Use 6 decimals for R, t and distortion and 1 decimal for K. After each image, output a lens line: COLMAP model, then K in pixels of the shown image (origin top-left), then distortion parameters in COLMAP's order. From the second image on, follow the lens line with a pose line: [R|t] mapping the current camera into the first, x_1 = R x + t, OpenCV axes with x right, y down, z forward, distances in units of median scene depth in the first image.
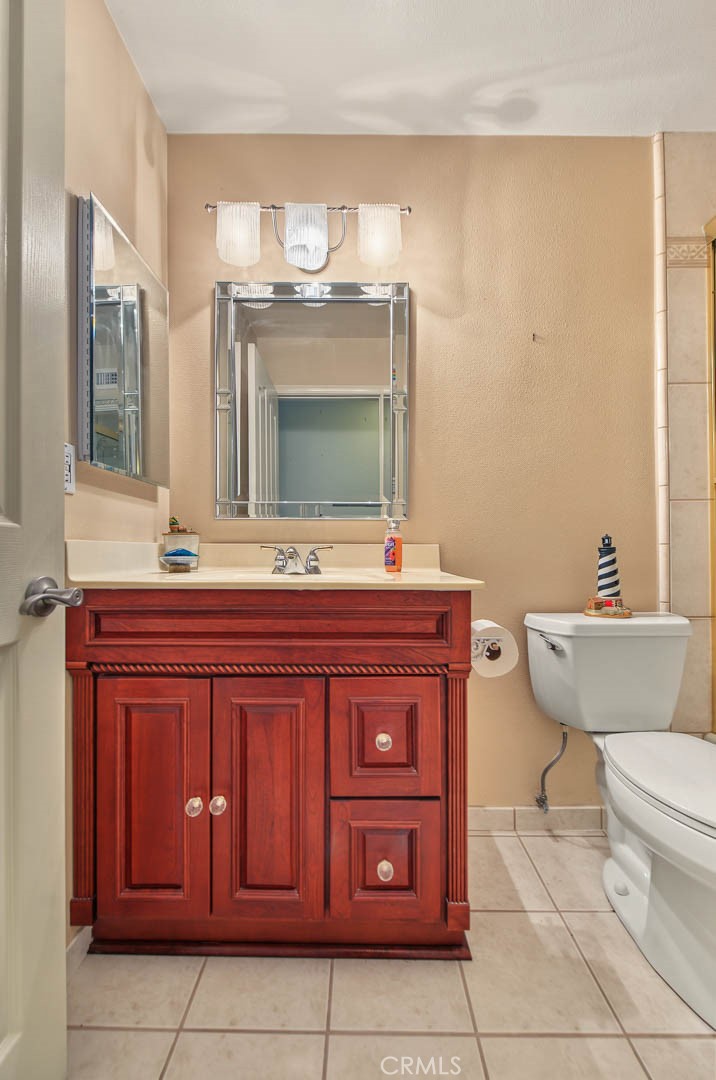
lens RADIAL K [[425.2, 0, 363.2], [0, 425.2, 542.0], [0, 0, 1]] dist [-0.002460, -0.000302]
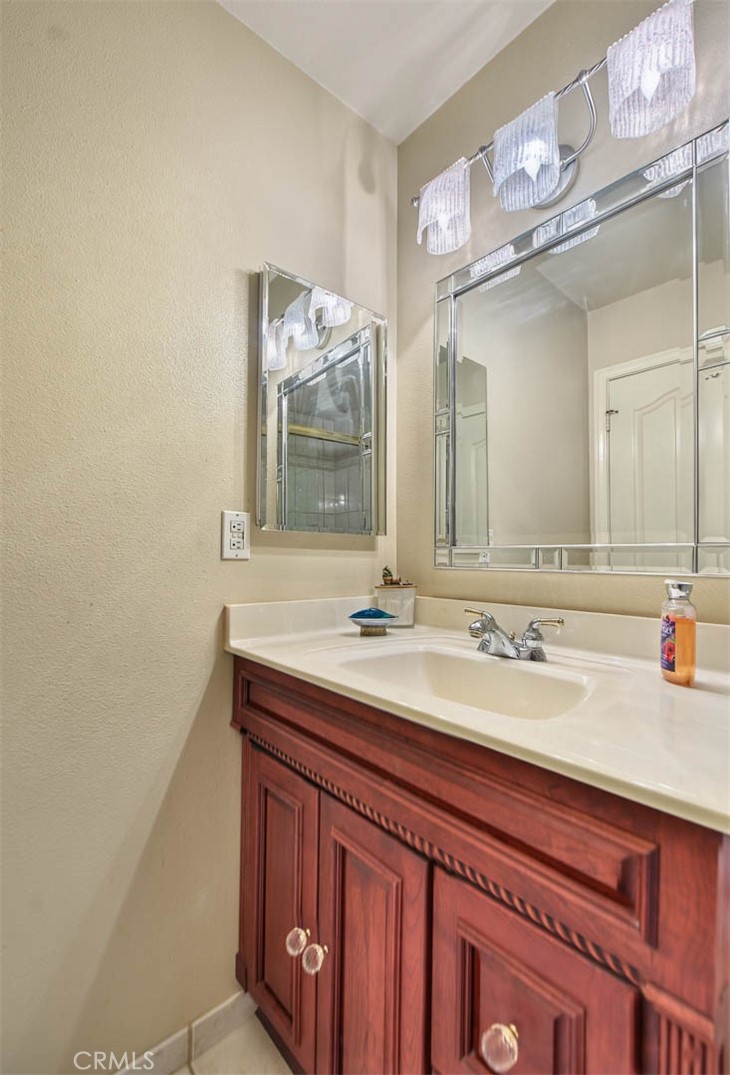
lens RADIAL K [[453.9, 0, 364.9], [0, 453.9, 544.3], [0, 0, 1]] dist [0.001728, 0.000063]
pose [[0.652568, -0.012417, -0.757628, 0.249320], [0.000124, 0.999867, -0.016280, -0.092308], [0.757730, 0.010530, 0.652483, 0.344377]]
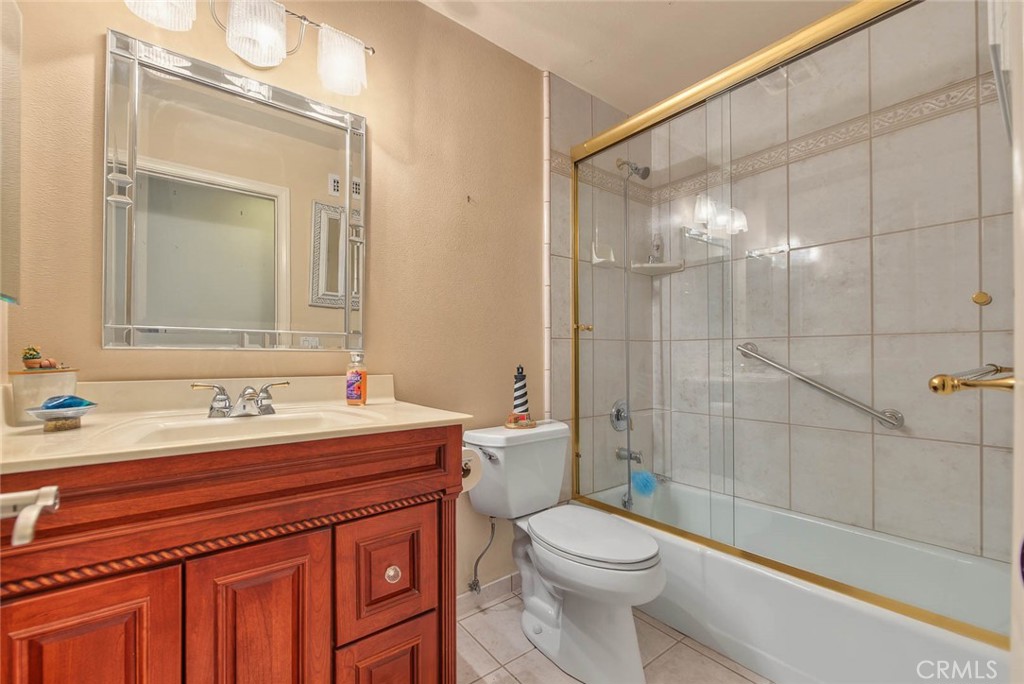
lens RADIAL K [[414.1, 0, 512.9], [0, 414.1, 348.7], [0, 0, 1]] dist [-0.000389, -0.000813]
pose [[0.793530, 0.014474, 0.608359, -0.236770], [-0.012694, 0.999893, -0.007232, -0.061729], [-0.608399, -0.001983, 0.793629, -0.004581]]
